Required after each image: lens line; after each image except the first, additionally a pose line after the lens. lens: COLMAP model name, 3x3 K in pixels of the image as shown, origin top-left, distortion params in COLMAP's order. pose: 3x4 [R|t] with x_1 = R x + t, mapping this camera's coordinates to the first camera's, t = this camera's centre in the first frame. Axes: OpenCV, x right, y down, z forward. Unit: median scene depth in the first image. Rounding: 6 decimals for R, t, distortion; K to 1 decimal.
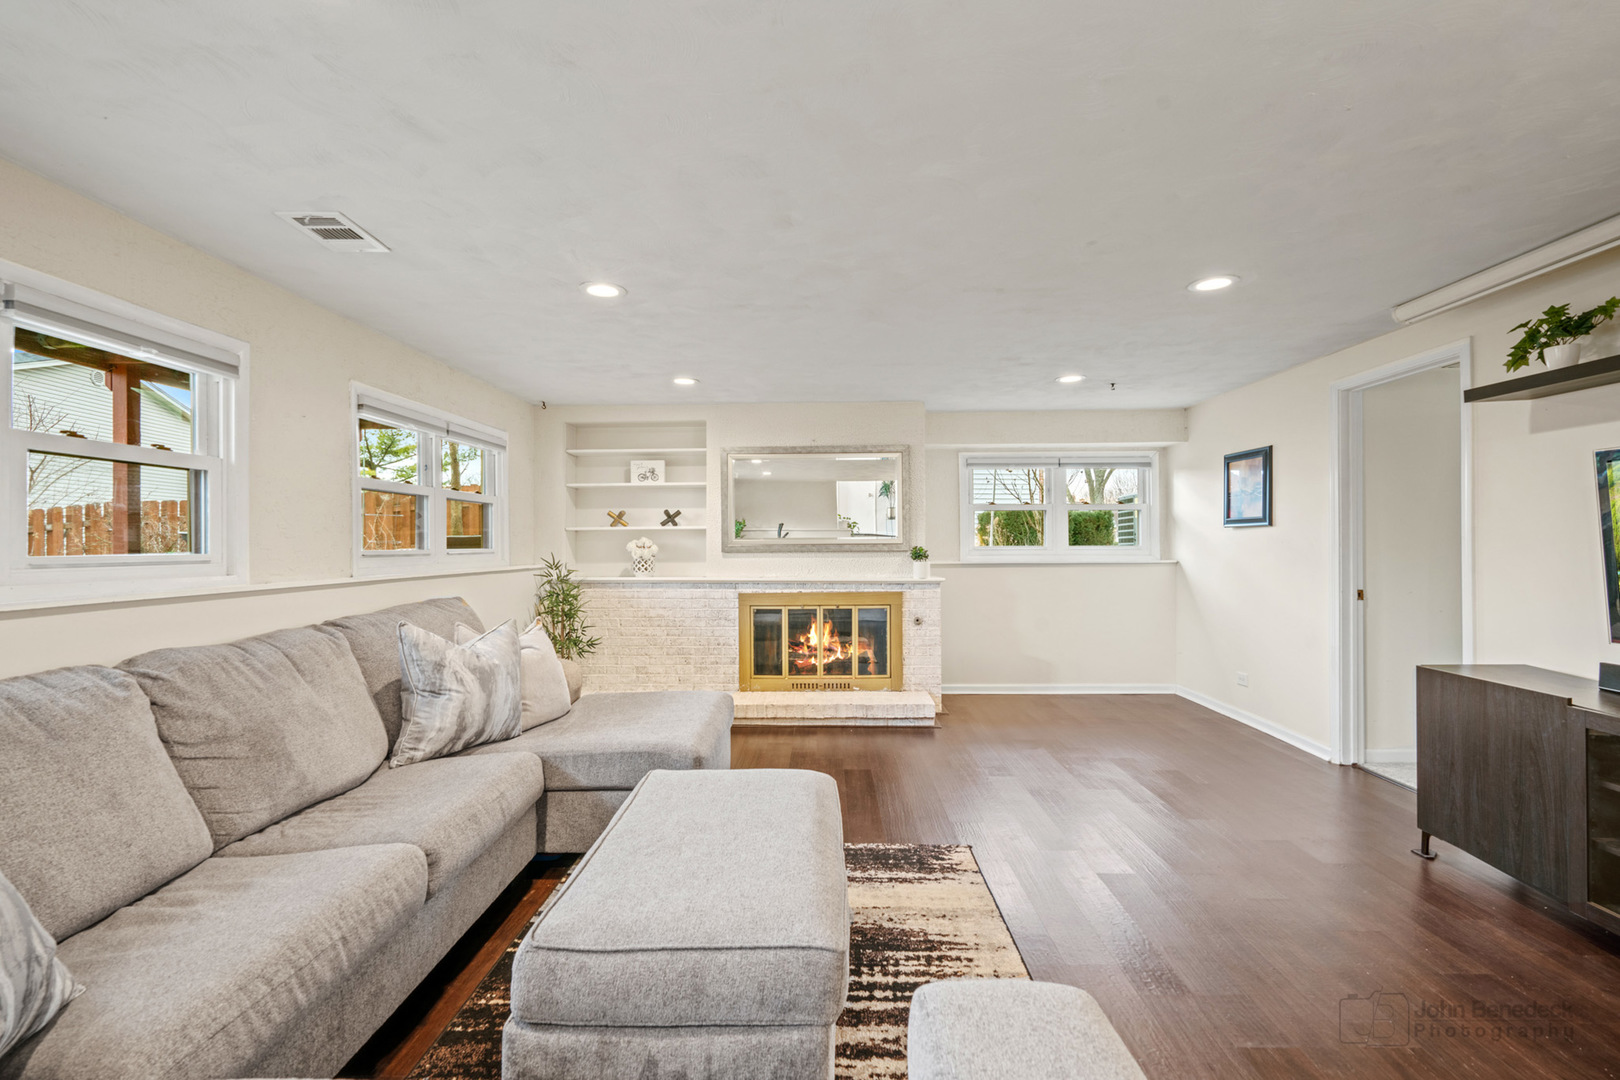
lens RADIAL K [[740.0, 0, 810.0], [0, 740.0, 540.0], [0, 0, 1]] dist [-0.002070, 0.000382]
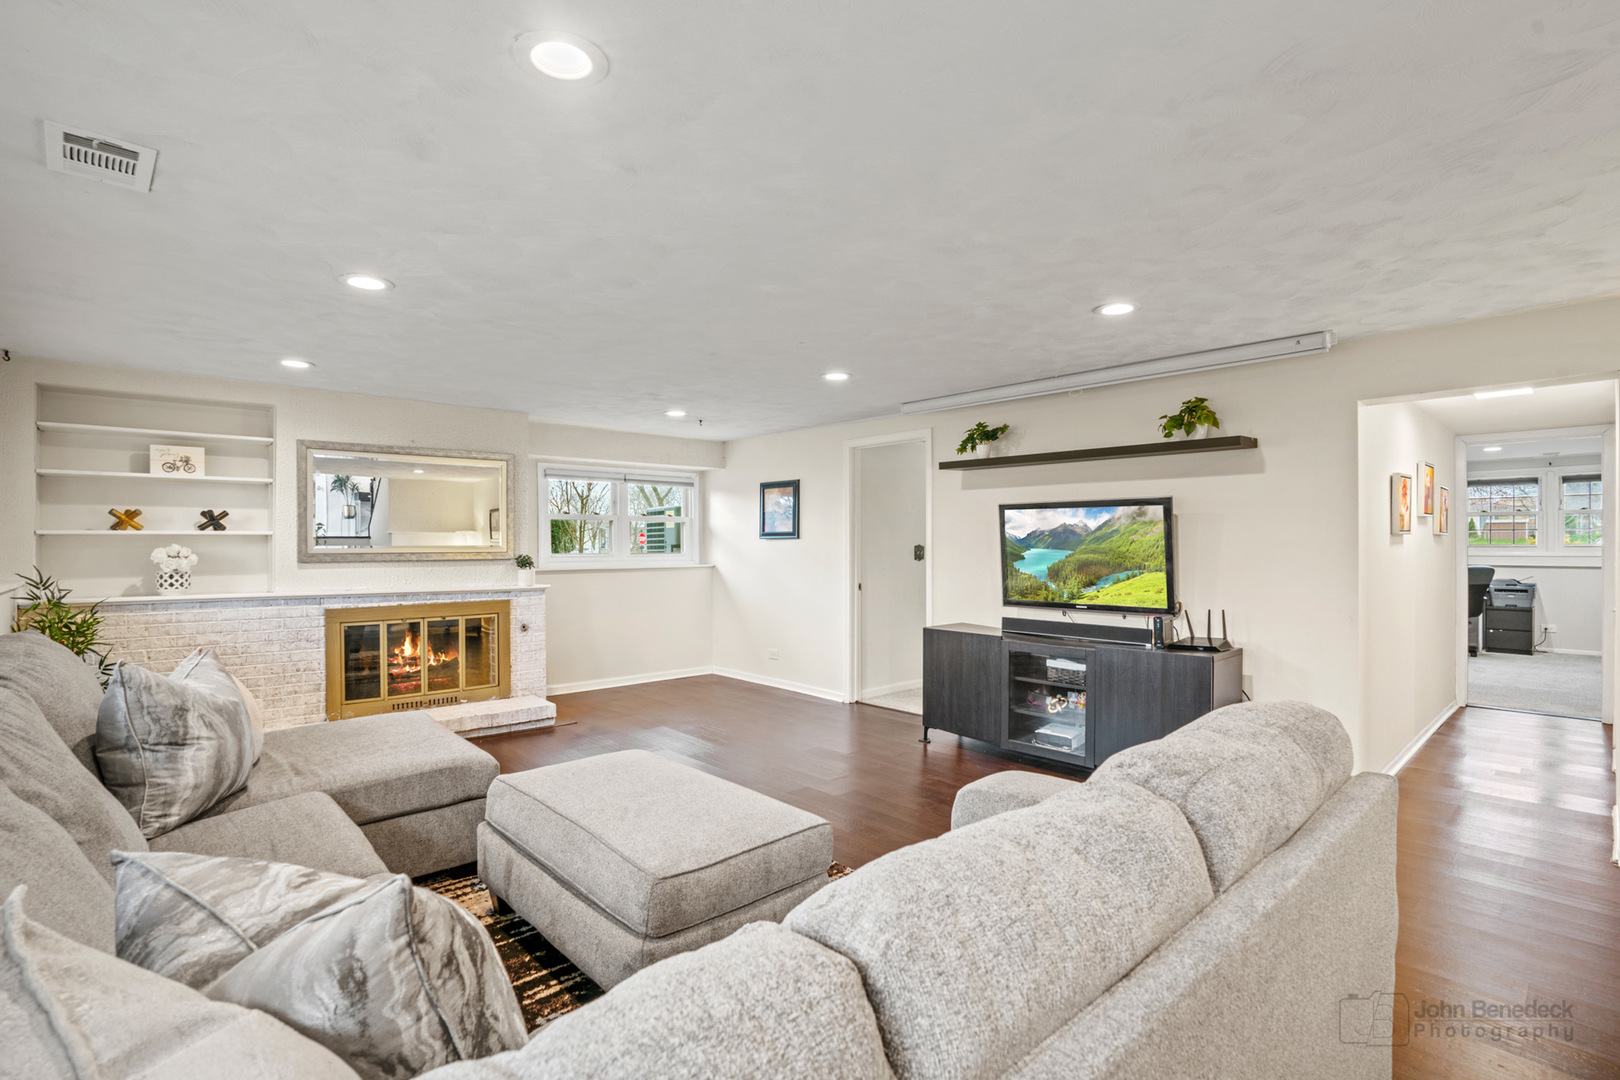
lens RADIAL K [[768.8, 0, 810.0], [0, 768.8, 540.0], [0, 0, 1]] dist [-0.060922, 0.029873]
pose [[0.723964, 0.007508, 0.689797, -0.303872], [-0.005606, 0.999972, -0.005000, -0.008614], [-0.689815, -0.000247, 0.723985, -0.035902]]
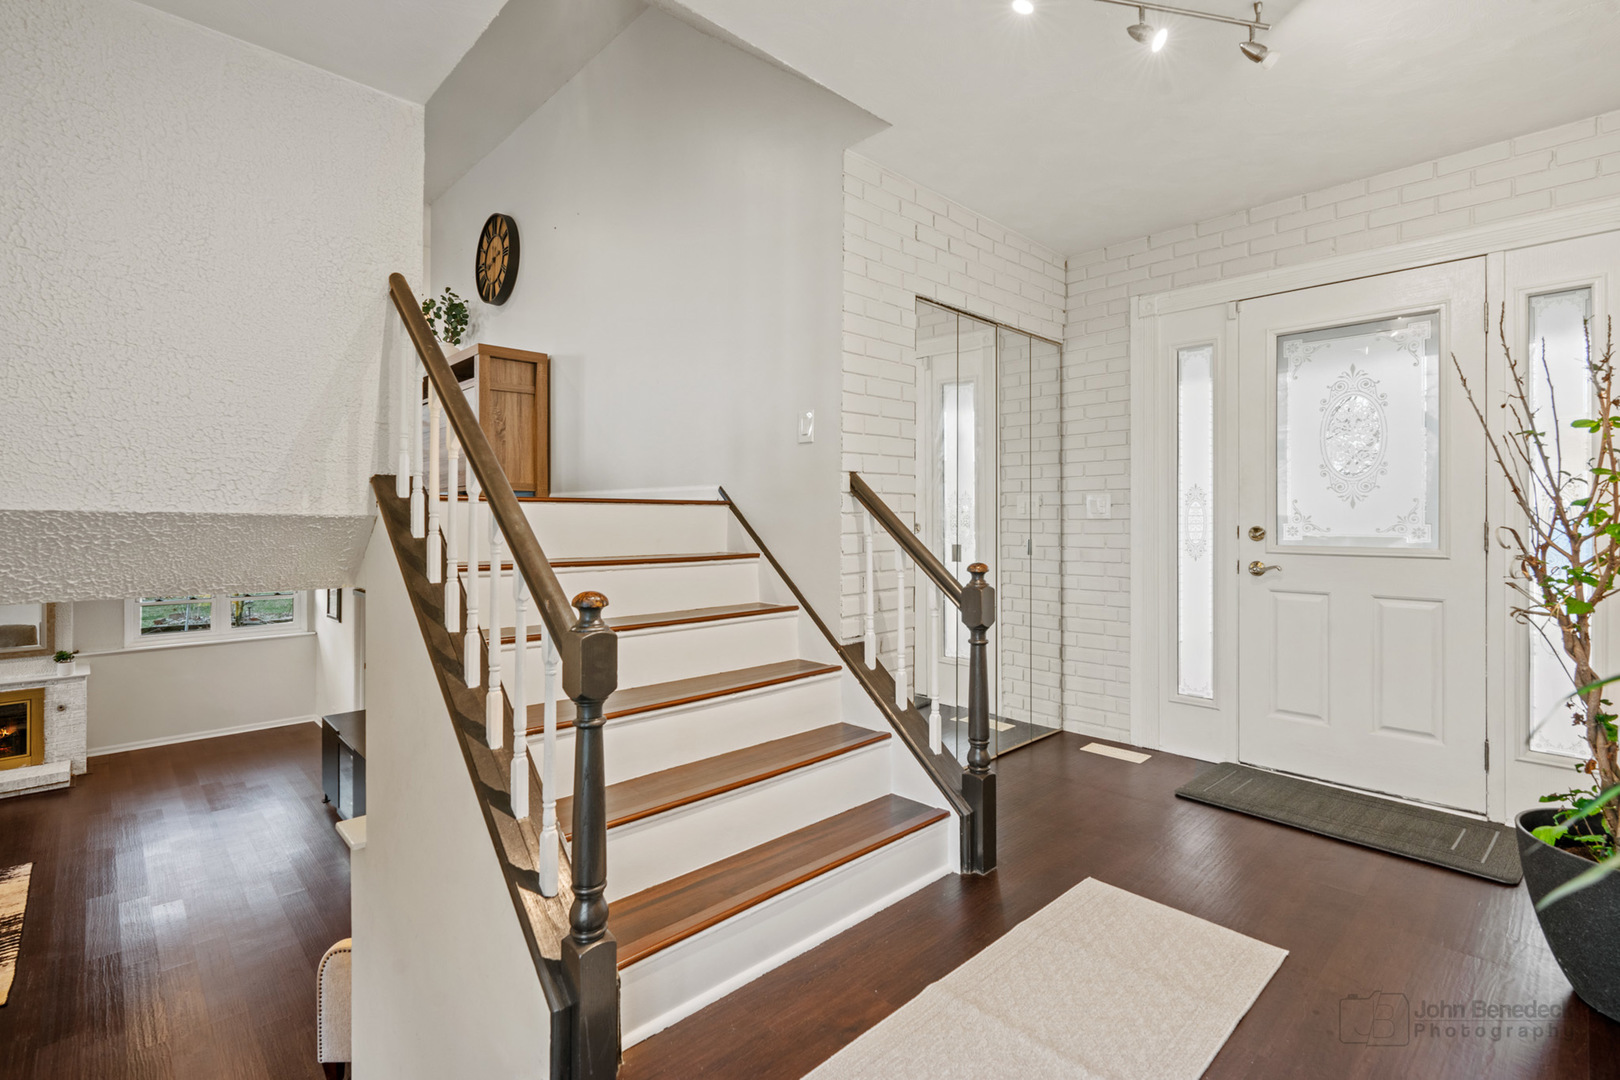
lens RADIAL K [[739.5, 0, 812.7], [0, 739.5, 518.9], [0, 0, 1]] dist [0.001496, 0.000511]
pose [[0.709735, 0.002634, 0.704464, 0.169076], [-0.005561, 0.999983, 0.001864, -0.244464], [-0.704447, -0.005240, 0.709738, -0.905857]]
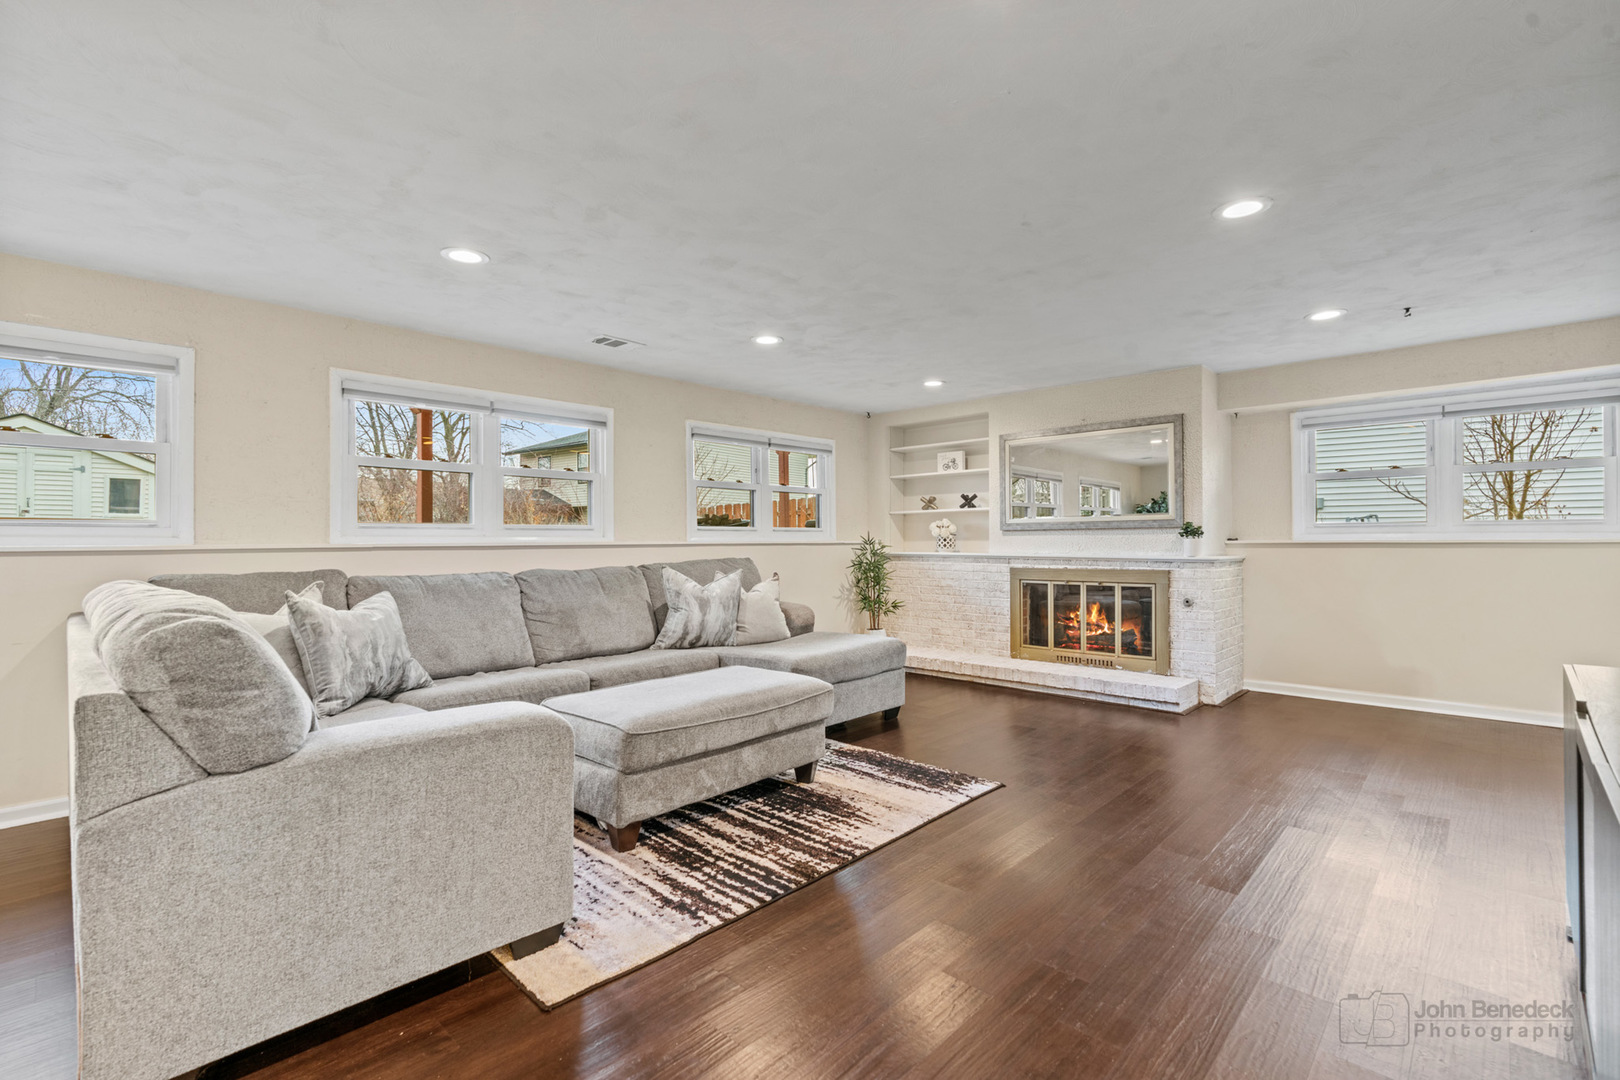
lens RADIAL K [[740.0, 0, 810.0], [0, 740.0, 540.0], [0, 0, 1]] dist [-0.002070, 0.000382]
pose [[0.737788, -0.000415, -0.675033, 0.432992], [0.005260, 0.999973, 0.005133, 0.024757], [0.675013, -0.007338, 0.737770, -0.001661]]
